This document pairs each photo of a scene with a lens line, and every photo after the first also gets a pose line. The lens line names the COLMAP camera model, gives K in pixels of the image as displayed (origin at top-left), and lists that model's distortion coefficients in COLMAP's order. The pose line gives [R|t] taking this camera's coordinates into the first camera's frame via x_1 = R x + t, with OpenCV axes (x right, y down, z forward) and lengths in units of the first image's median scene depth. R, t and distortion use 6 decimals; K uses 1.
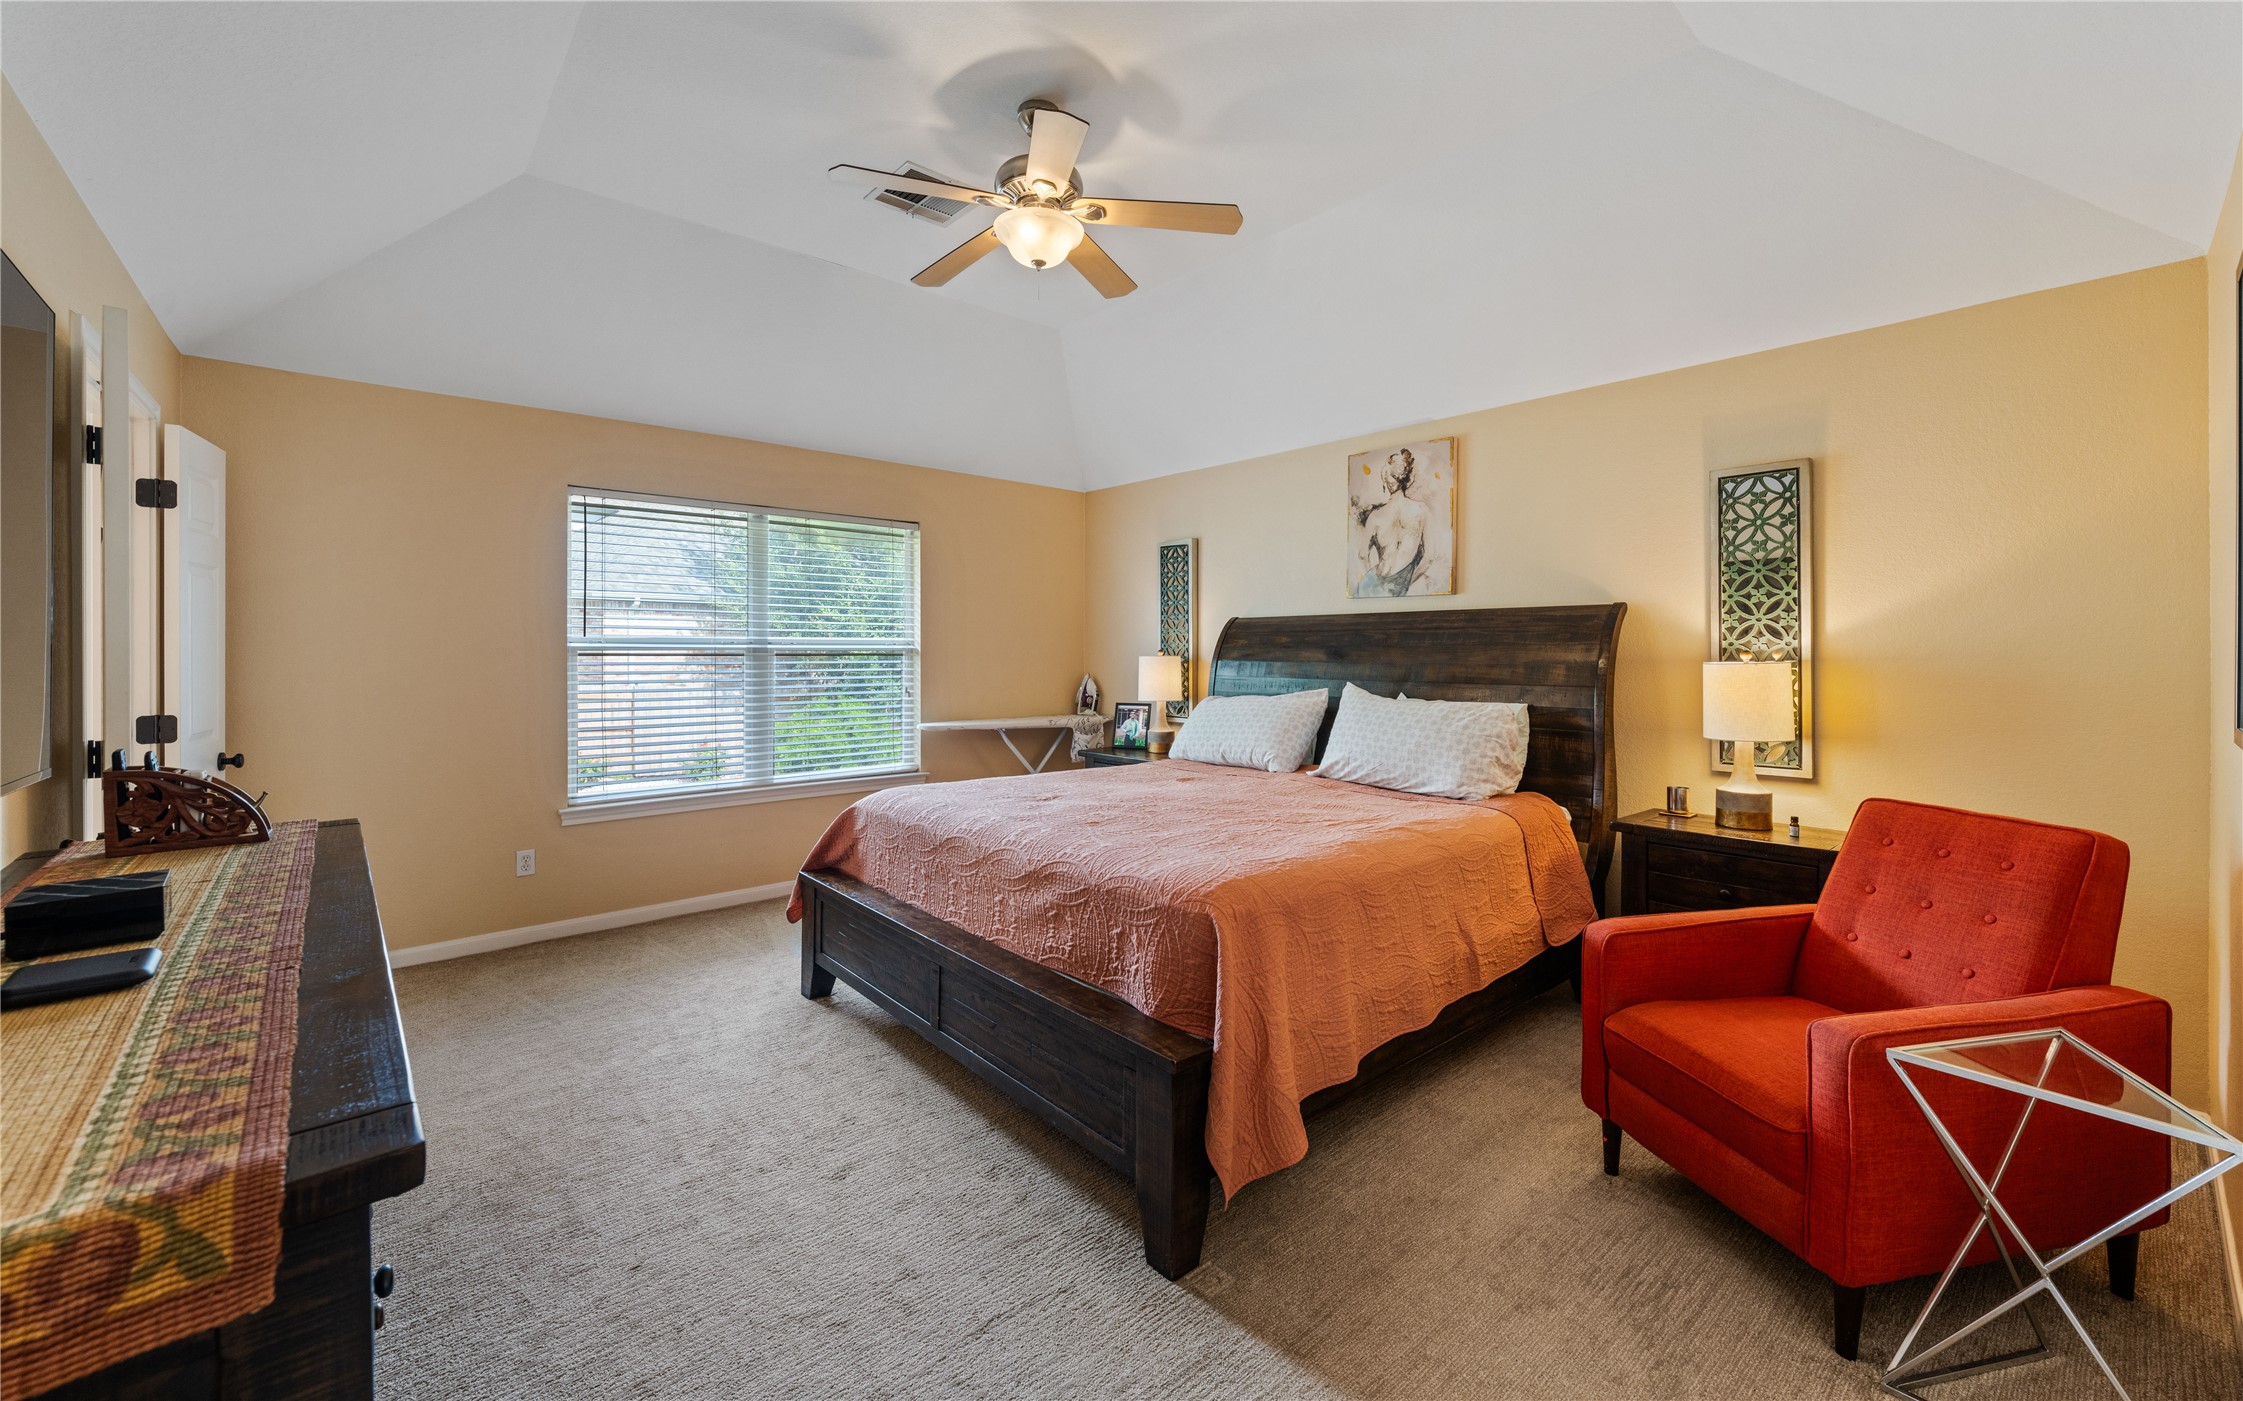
lens RADIAL K [[884.6, 0, 1128.3], [0, 884.6, 665.0], [0, 0, 1]] dist [-0.064939, -0.000014]
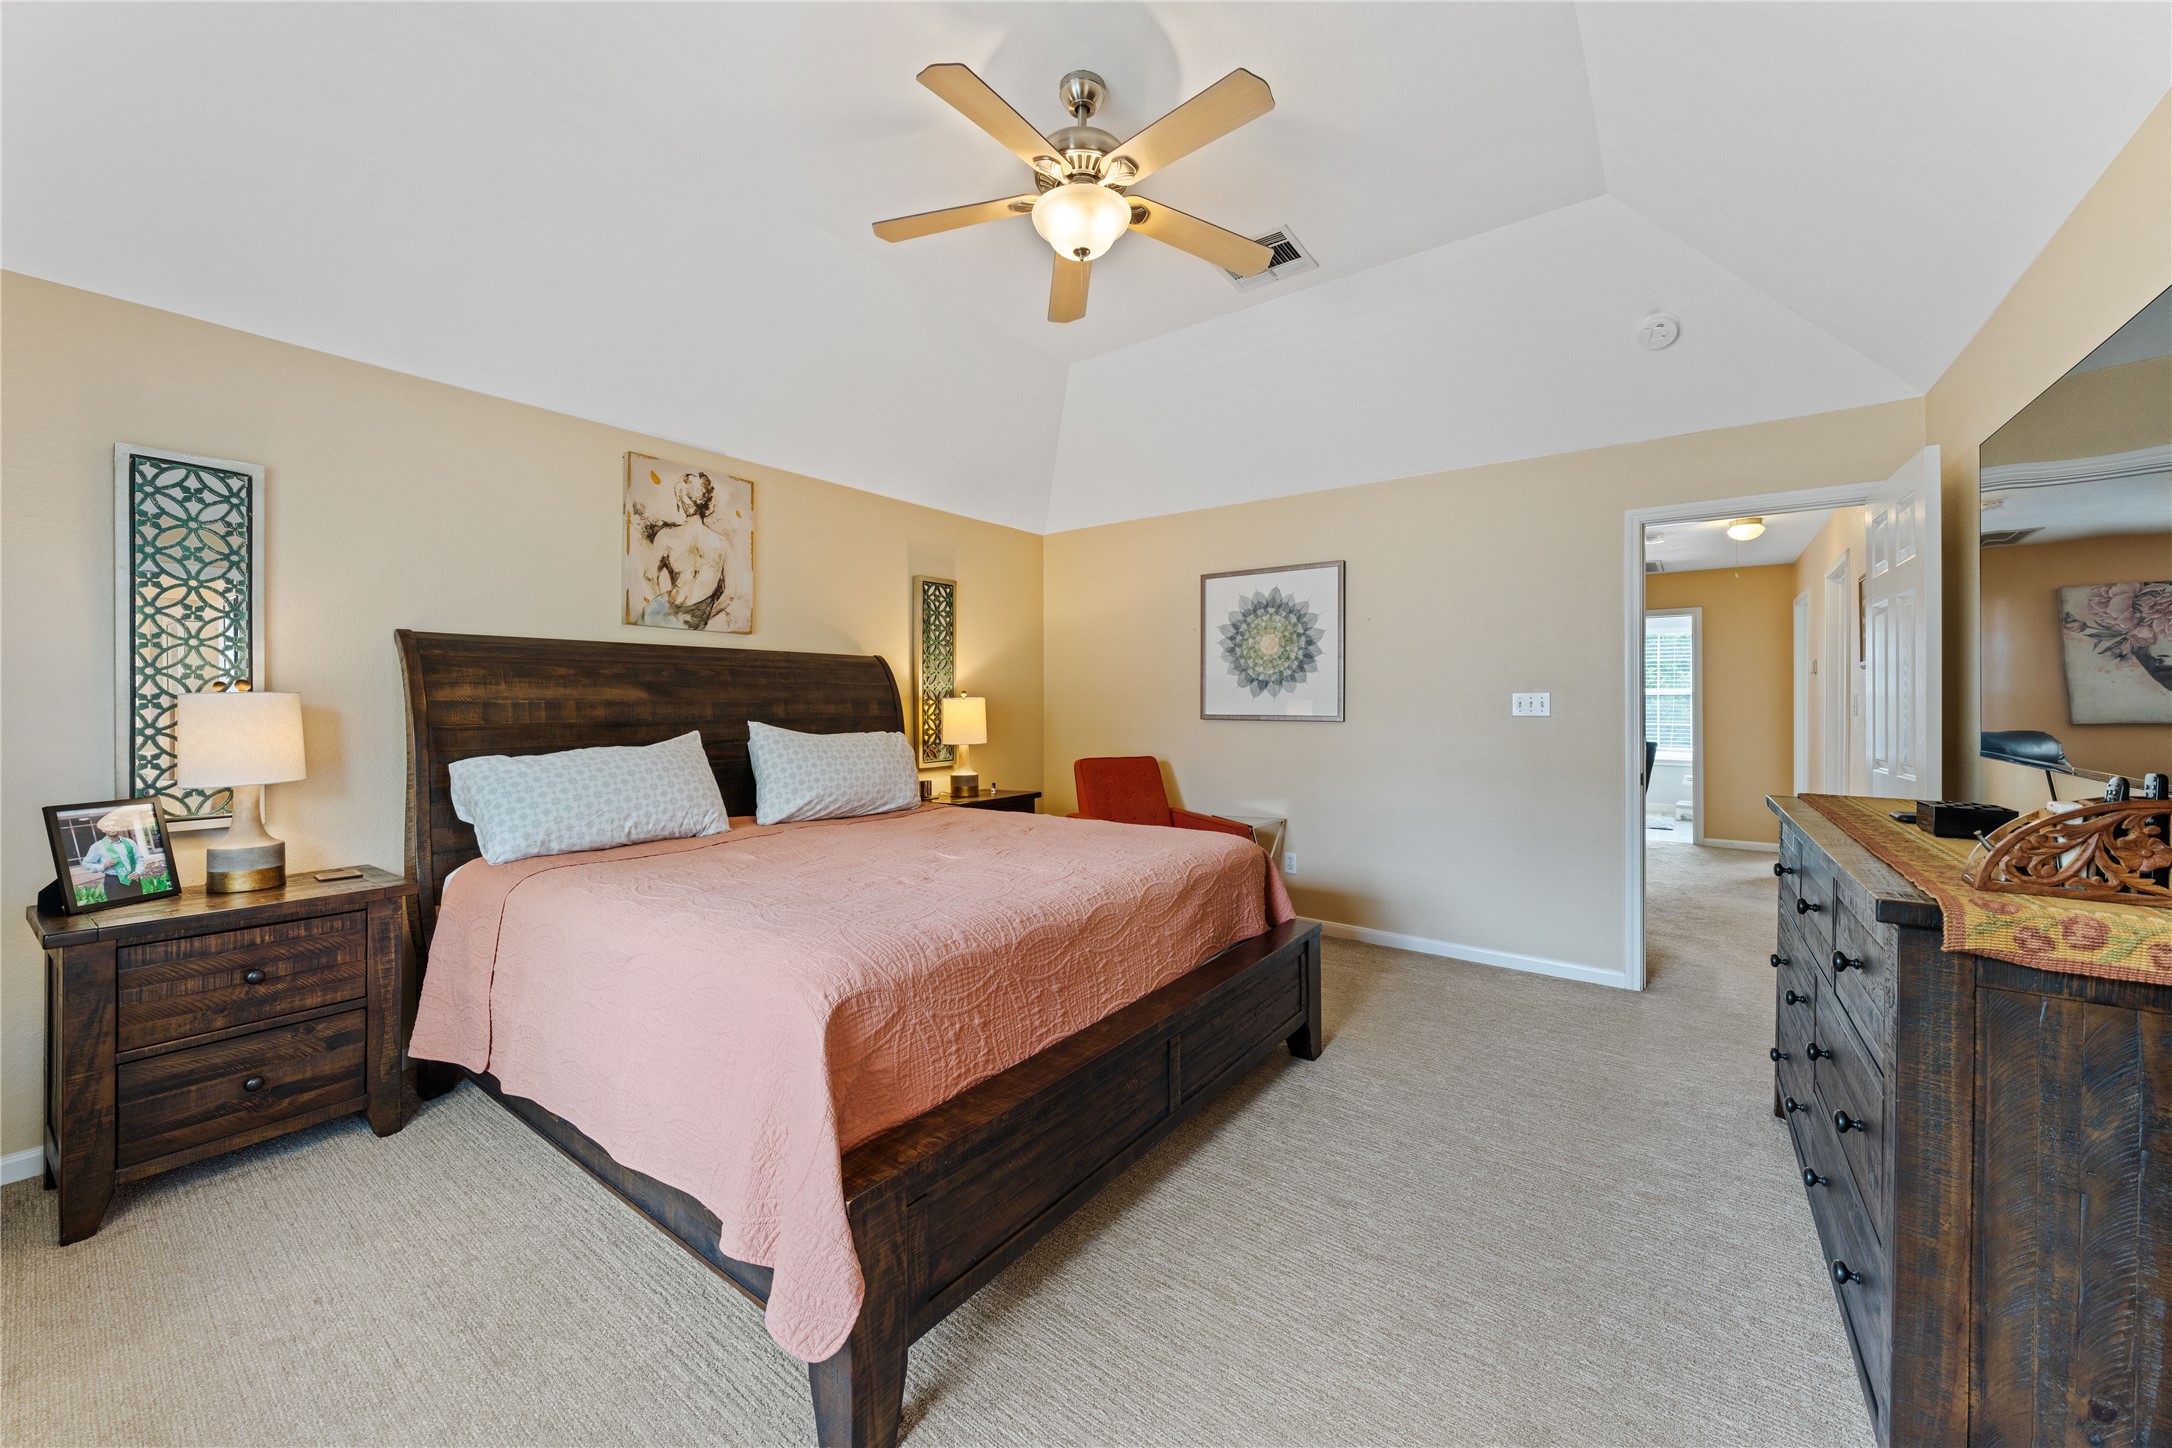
lens RADIAL K [[798.5, 0, 1094.0], [0, 798.5, 716.4], [0, 0, 1]] dist [0.016727, 0.000041]
pose [[-0.217390, -0.035907, 0.975424, -0.624243], [0.001274, 0.999312, 0.037070, -0.016574], [-0.976084, 0.009301, -0.217195, 0.775359]]
